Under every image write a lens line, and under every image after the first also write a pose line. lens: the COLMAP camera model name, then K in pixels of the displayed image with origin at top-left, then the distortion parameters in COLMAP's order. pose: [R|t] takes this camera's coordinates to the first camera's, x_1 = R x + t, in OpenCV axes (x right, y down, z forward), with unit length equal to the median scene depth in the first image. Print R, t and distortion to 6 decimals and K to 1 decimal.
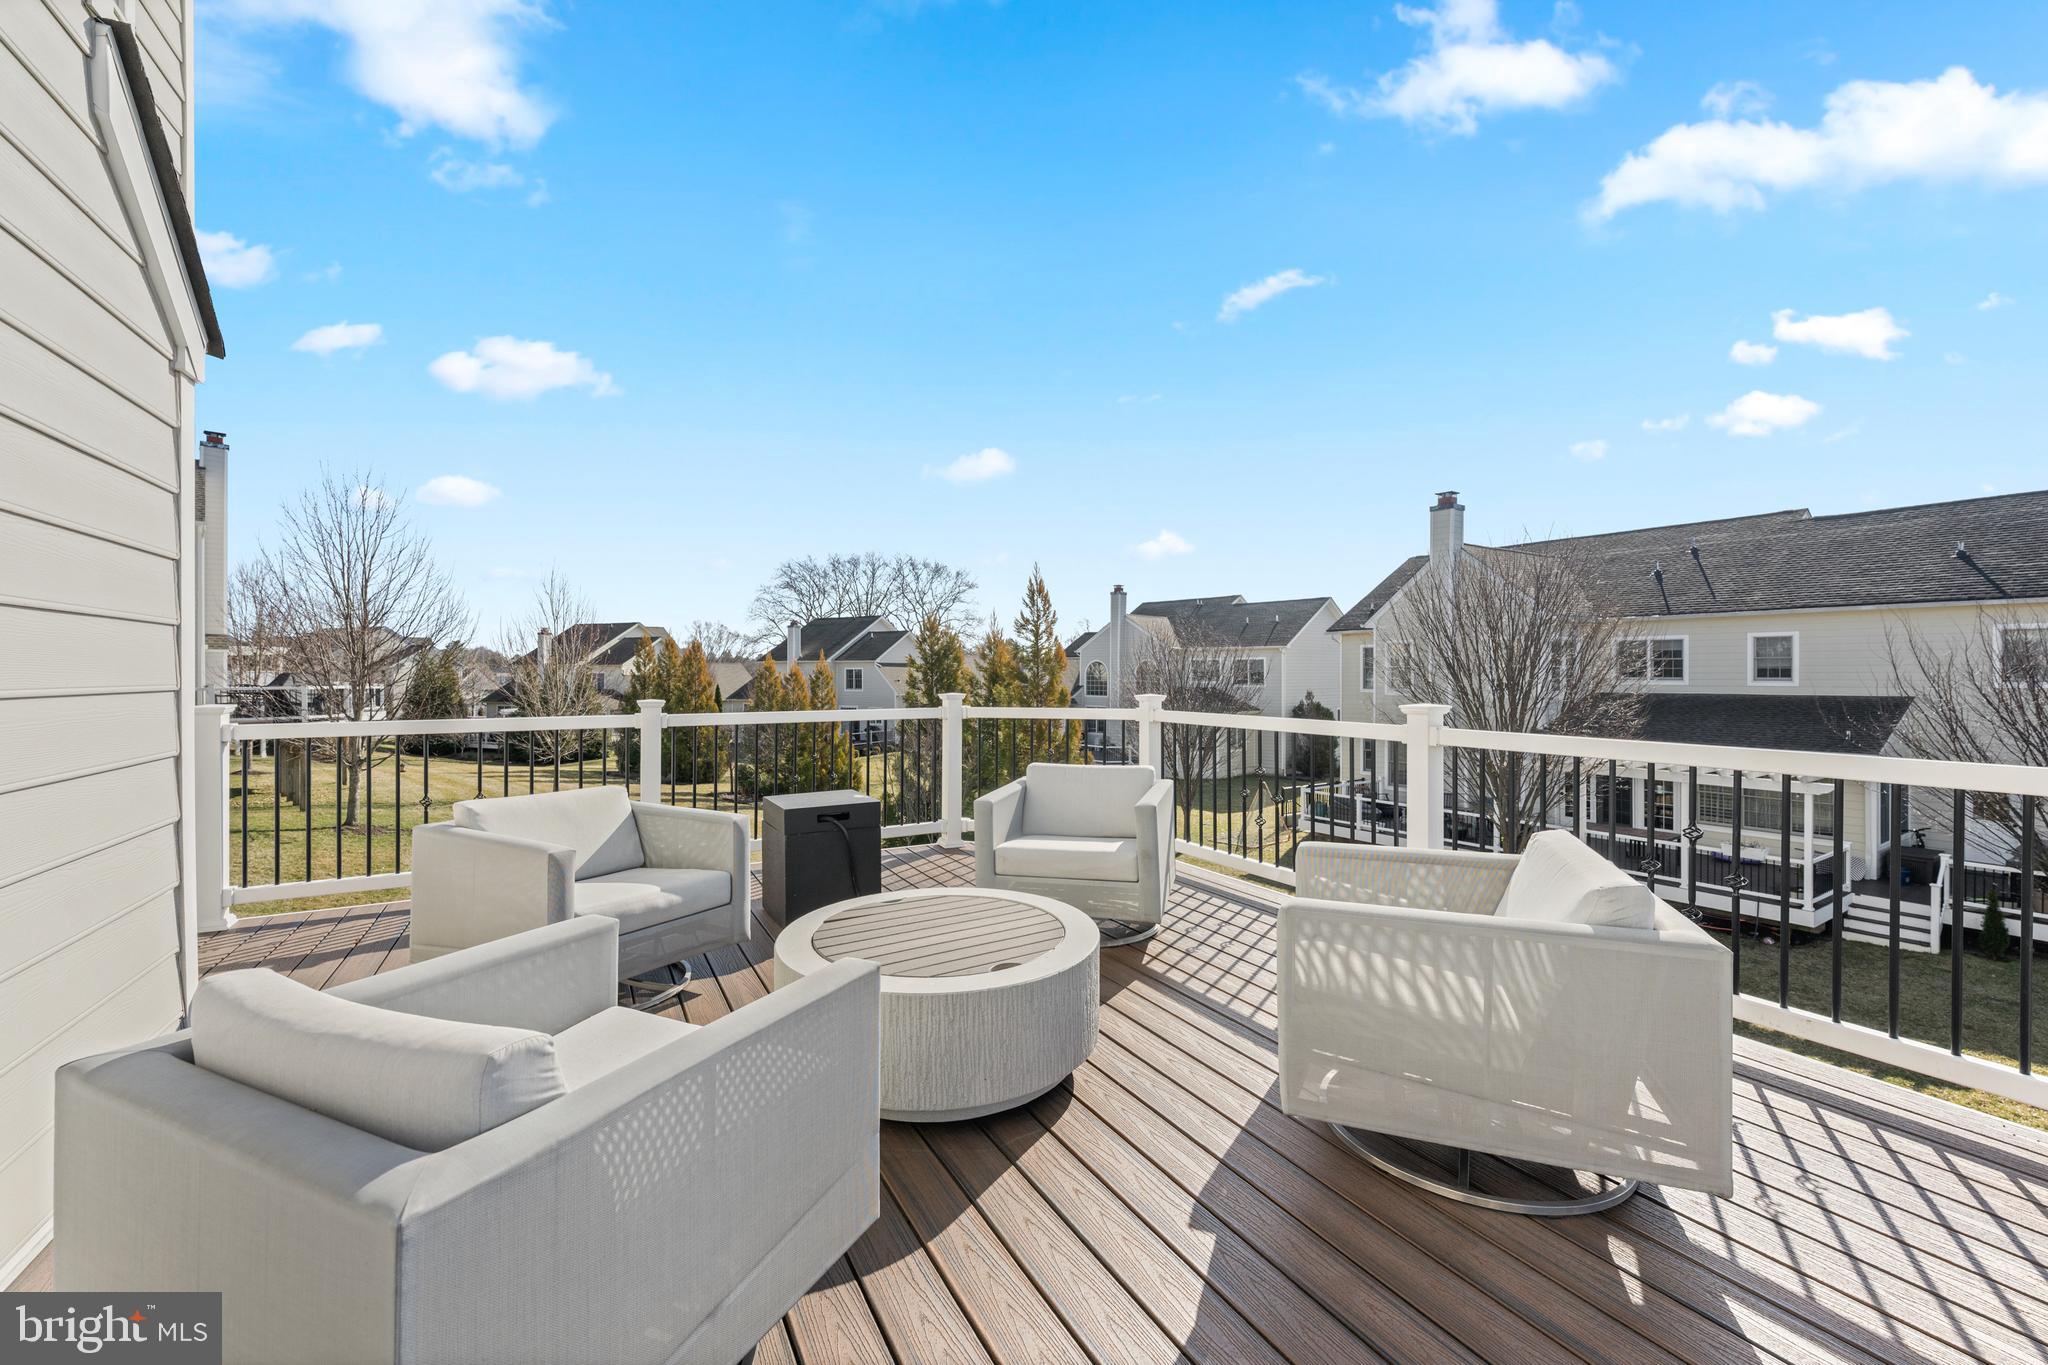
lens RADIAL K [[819.3, 0, 1019.0], [0, 819.3, 683.3], [0, 0, 1]] dist [0.000865, -0.000333]
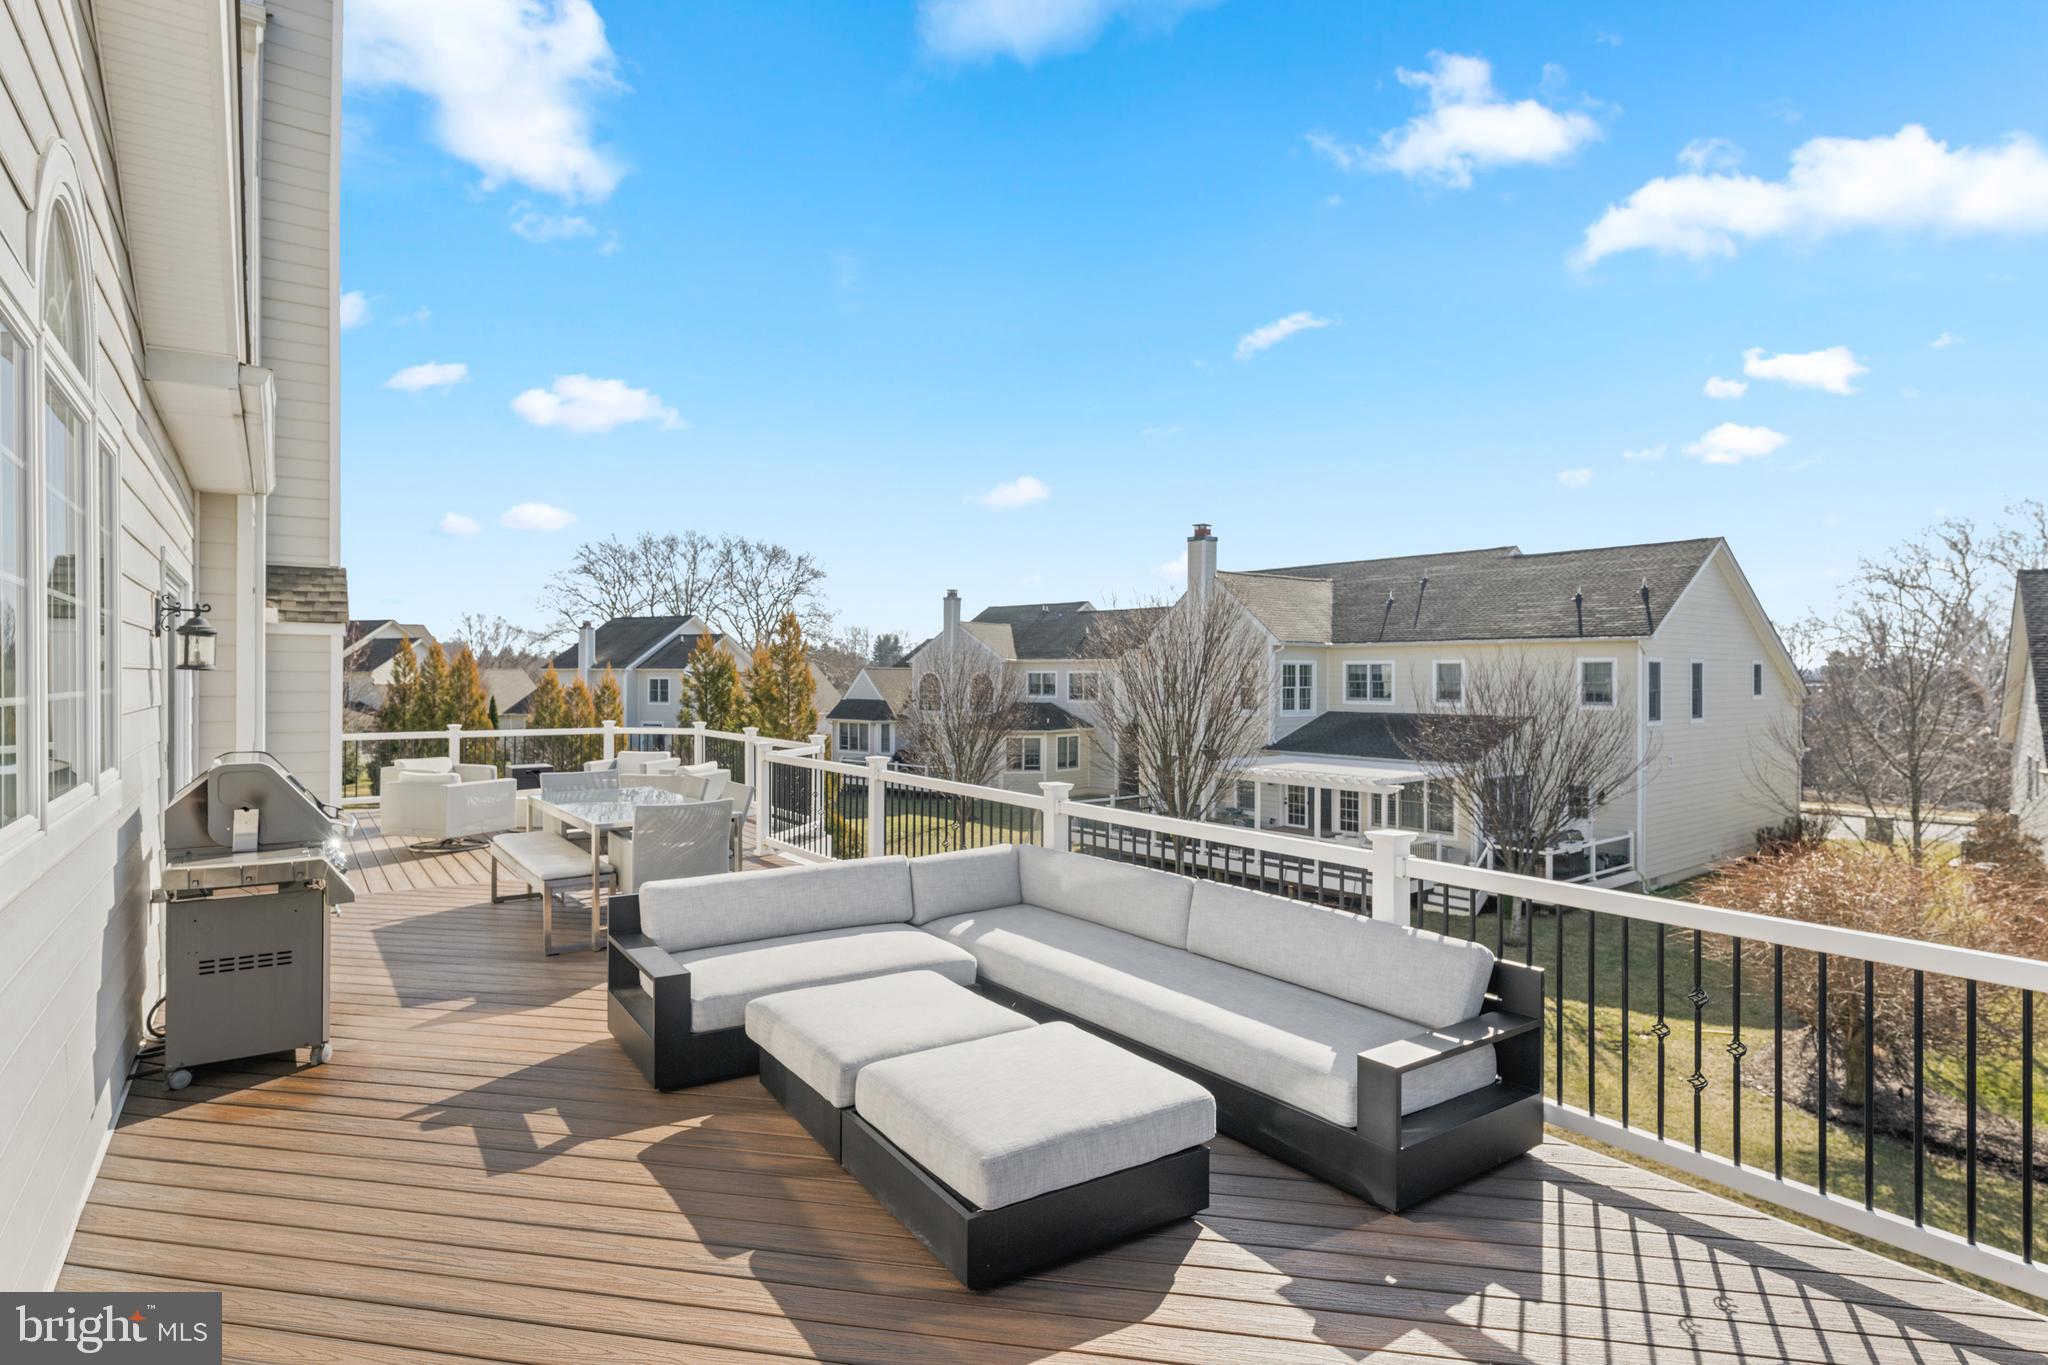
lens RADIAL K [[1061.5, 0, 1005.0], [0, 1061.5, 682.1], [0, 0, 1]] dist [-0.012440, 0.000387]
pose [[0.995212, 0.004132, 0.097655, 0.062369], [-0.003216, 0.999949, -0.009536, -0.006074], [-0.097690, 0.009176, 0.995175, -0.167403]]
